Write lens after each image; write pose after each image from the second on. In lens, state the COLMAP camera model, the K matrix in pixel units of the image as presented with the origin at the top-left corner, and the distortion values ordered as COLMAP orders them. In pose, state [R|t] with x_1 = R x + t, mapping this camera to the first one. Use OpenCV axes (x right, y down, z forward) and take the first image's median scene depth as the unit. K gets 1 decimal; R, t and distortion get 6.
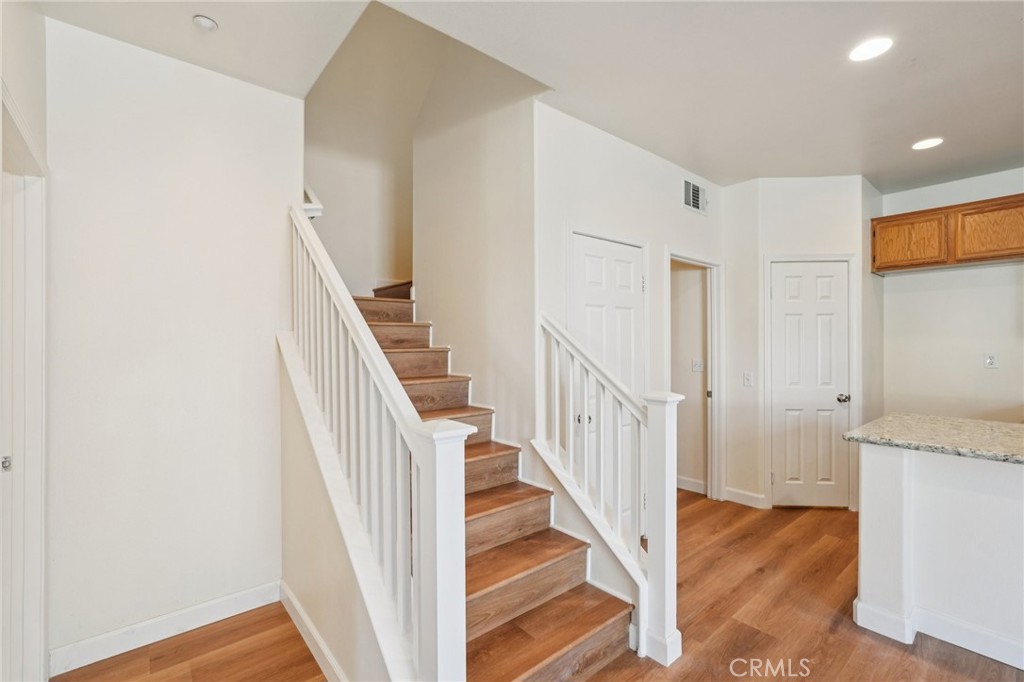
lens RADIAL K [[448.3, 0, 514.5], [0, 448.3, 340.4], [0, 0, 1]] dist [-0.014150, 0.005011]
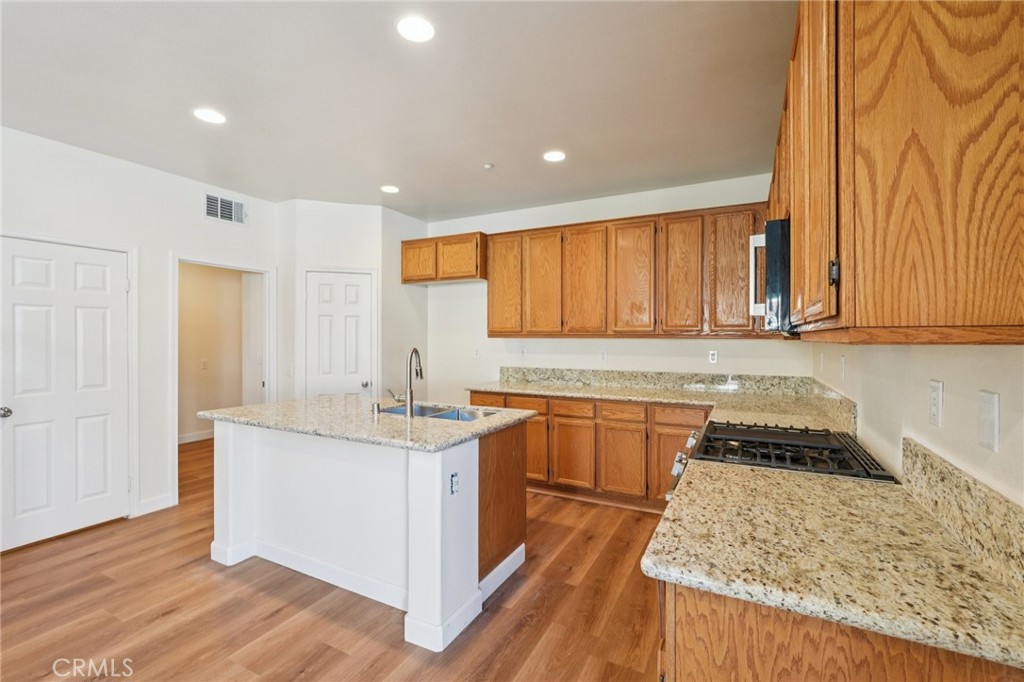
lens RADIAL K [[448.3, 0, 514.8], [0, 448.3, 337.8], [0, 0, 1]] dist [-0.014150, 0.005011]
pose [[0.923812, 0.002202, 0.382841, 0.647046], [-0.006105, 0.999941, 0.008979, -0.013267], [-0.382799, -0.010632, 0.923770, -0.316199]]
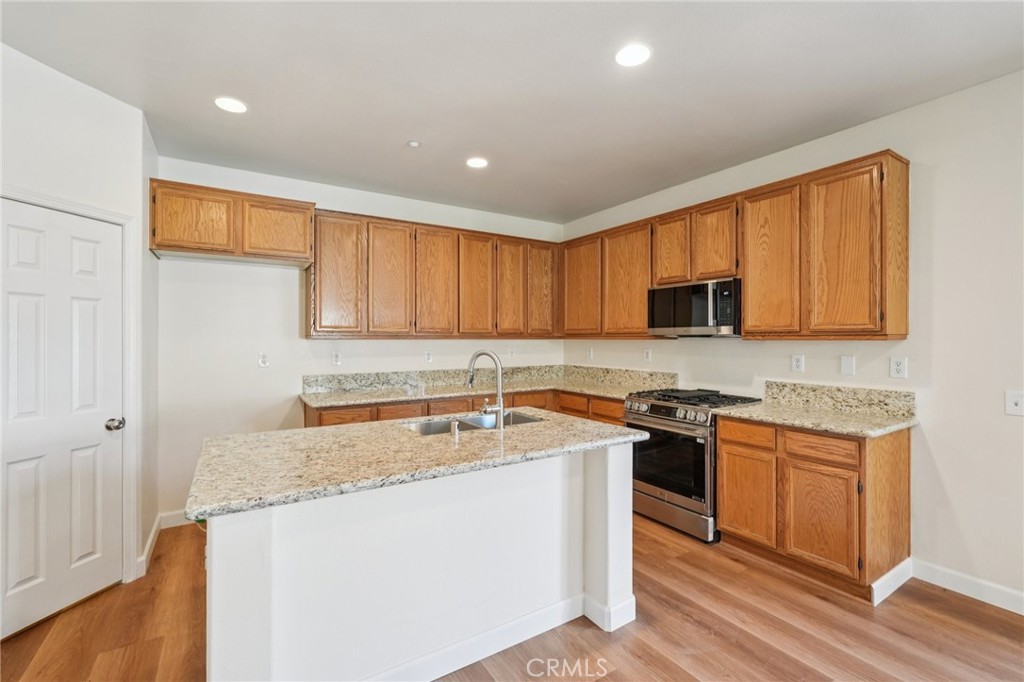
lens RADIAL K [[448.3, 0, 509.6], [0, 448.3, 339.0], [0, 0, 1]] dist [-0.014150, 0.005011]
pose [[0.129305, 0.002542, 0.991602, 0.141564], [-0.007156, 0.999973, -0.001630, -0.003698], [-0.991579, -0.006885, 0.129319, 0.313791]]
